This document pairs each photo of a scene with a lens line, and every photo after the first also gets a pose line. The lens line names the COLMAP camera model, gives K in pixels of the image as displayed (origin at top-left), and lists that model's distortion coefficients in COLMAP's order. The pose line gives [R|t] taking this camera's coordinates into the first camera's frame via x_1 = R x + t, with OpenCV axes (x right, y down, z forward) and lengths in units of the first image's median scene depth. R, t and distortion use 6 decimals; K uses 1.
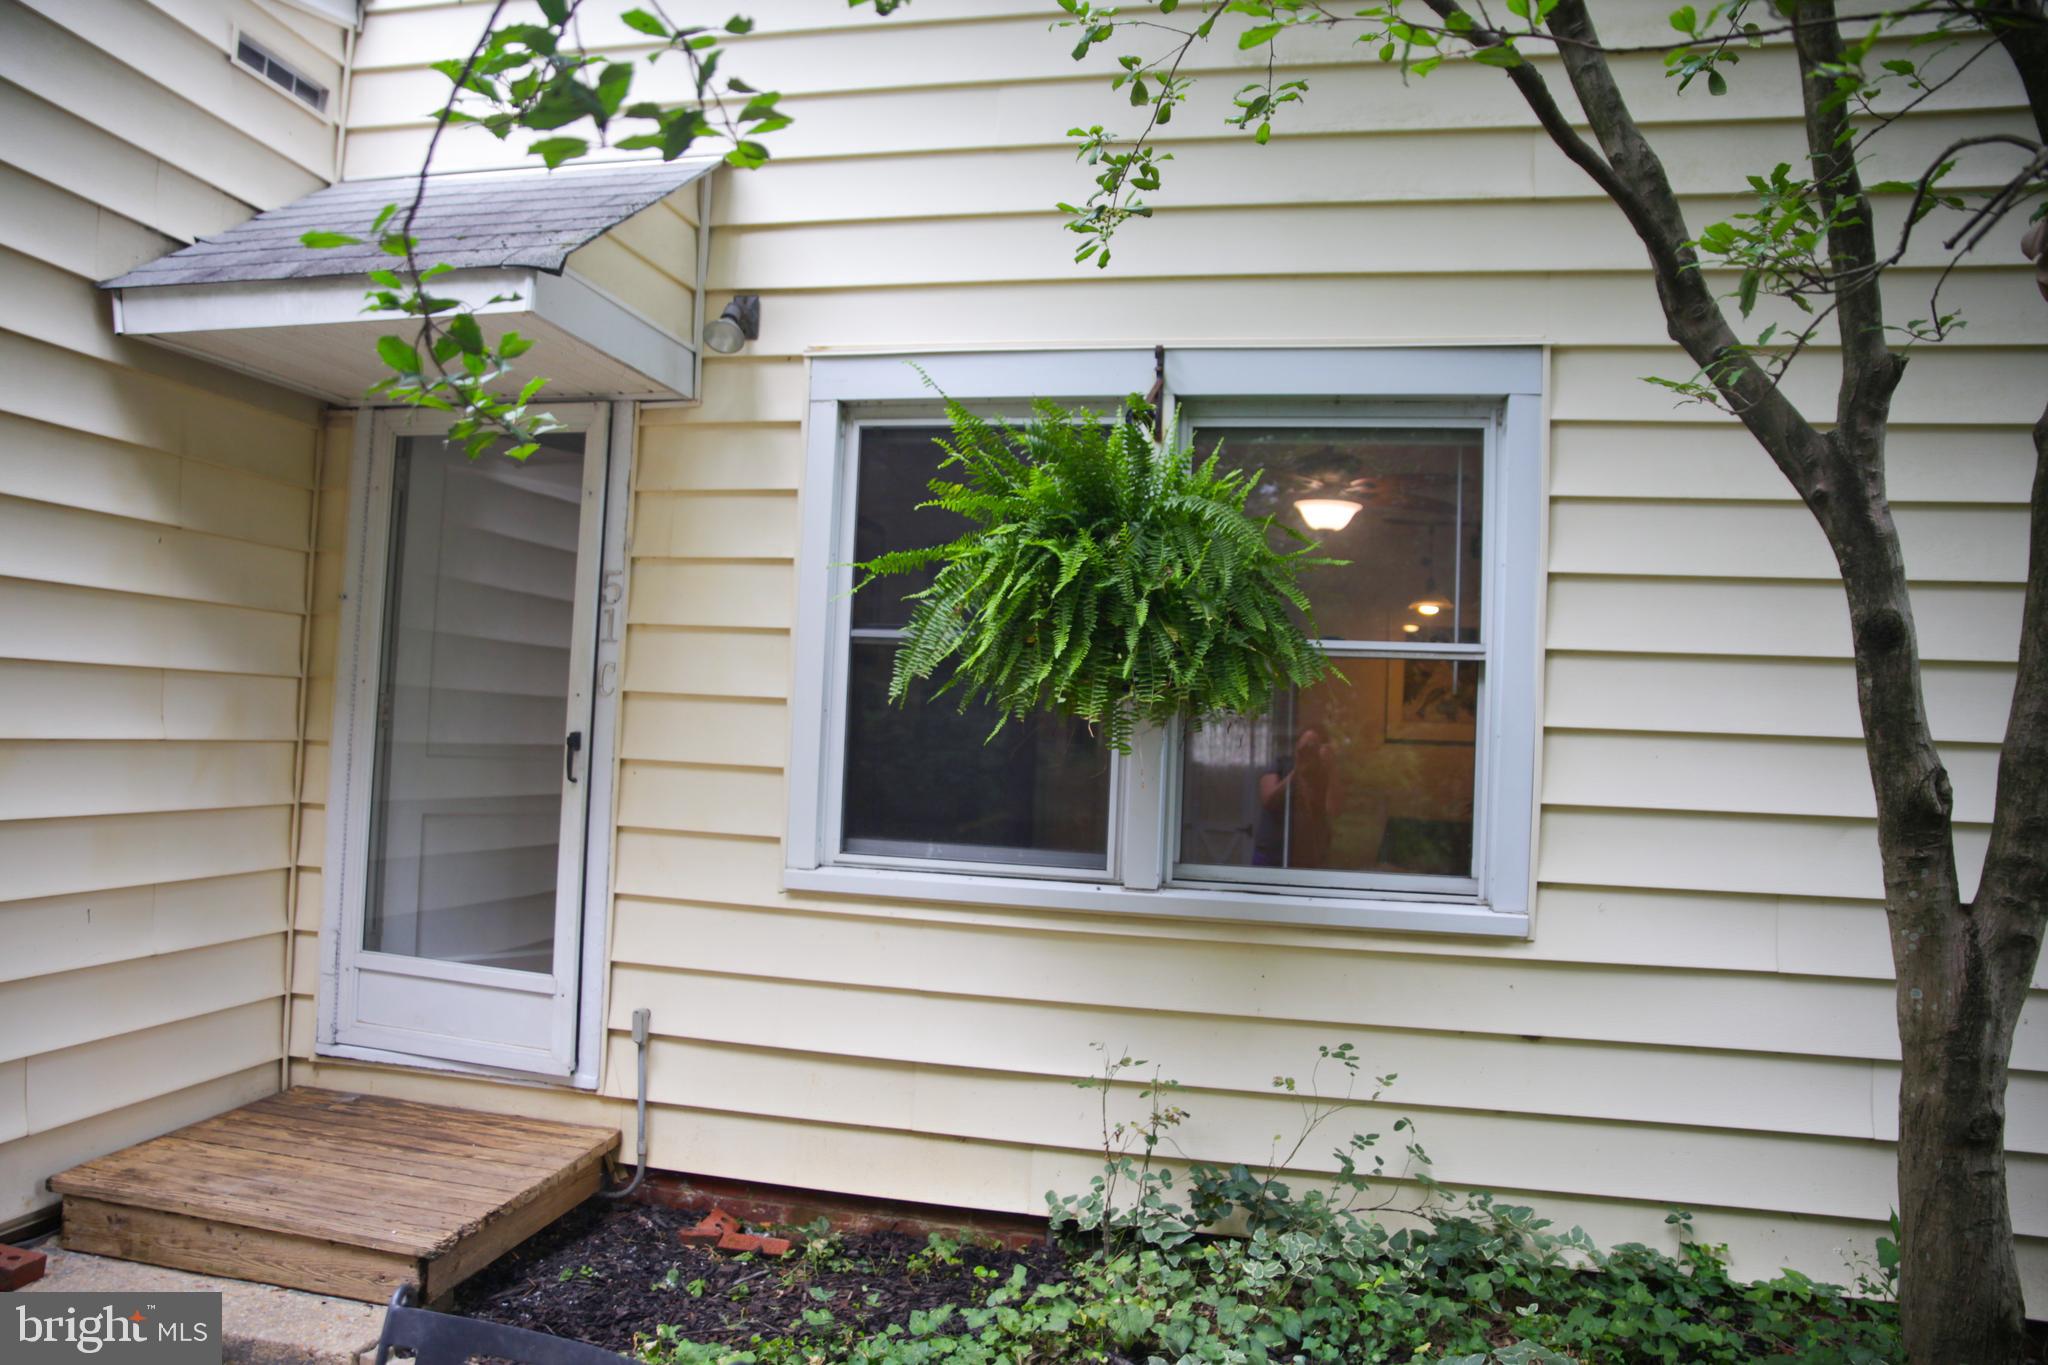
lens RADIAL K [[1413.8, 0, 1025.1], [0, 1413.8, 689.8], [0, 0, 1]] dist [-0.129833, 0.086265]
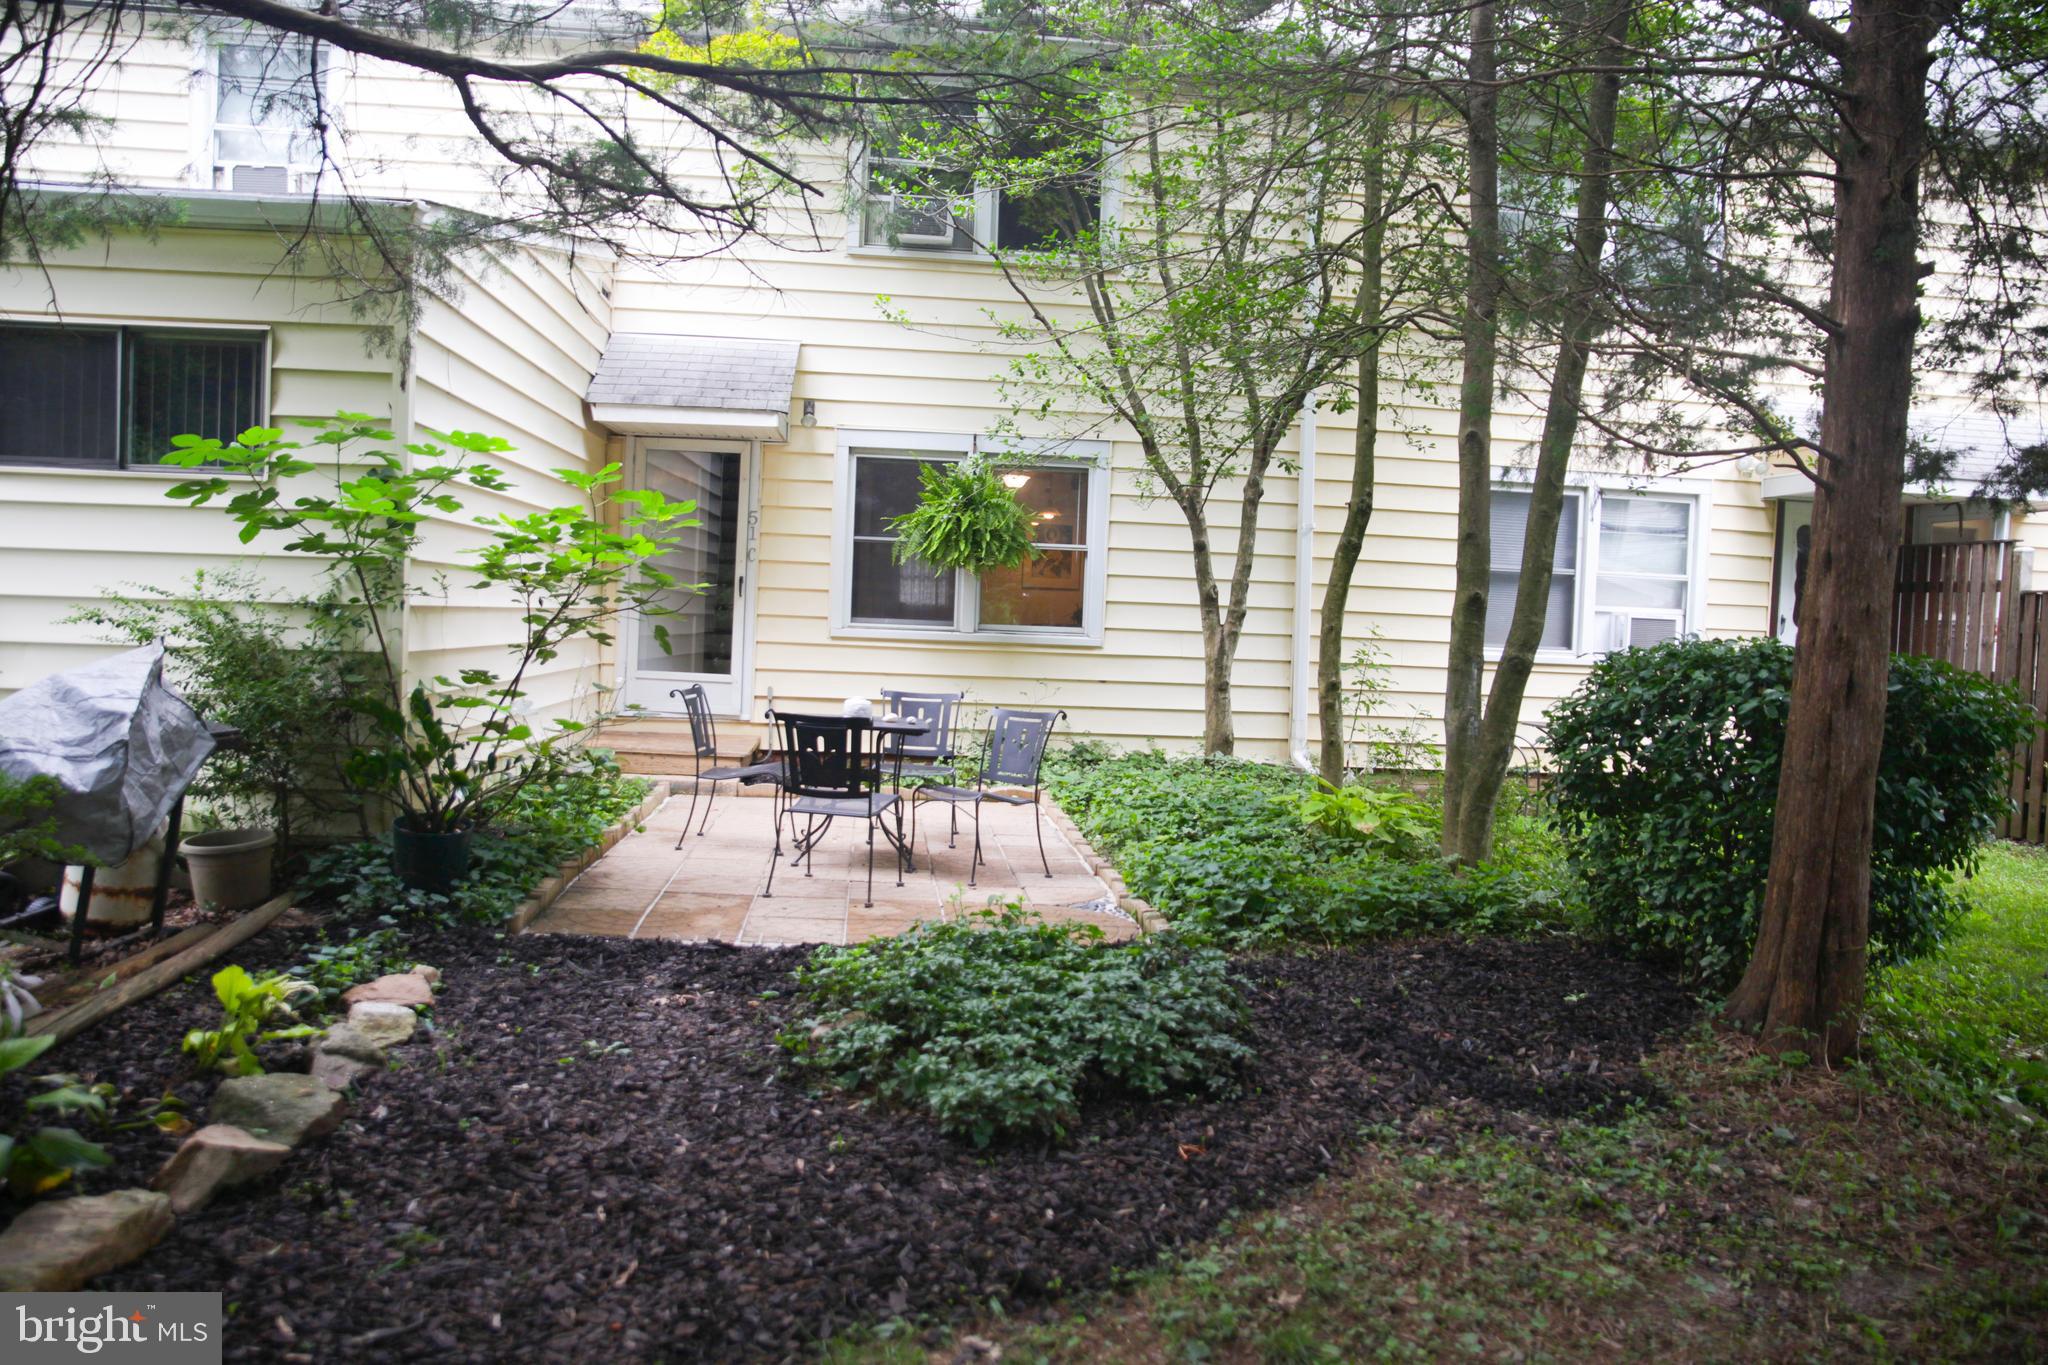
lens RADIAL K [[1413.8, 0, 1025.1], [0, 1413.8, 689.8], [0, 0, 1]] dist [-0.129833, 0.086265]
pose [[0.958569, -0.018266, 0.284276, -0.589666], [-0.009323, 0.995396, 0.095393, -0.011660], [-0.284709, -0.094091, 0.953985, -1.660673]]
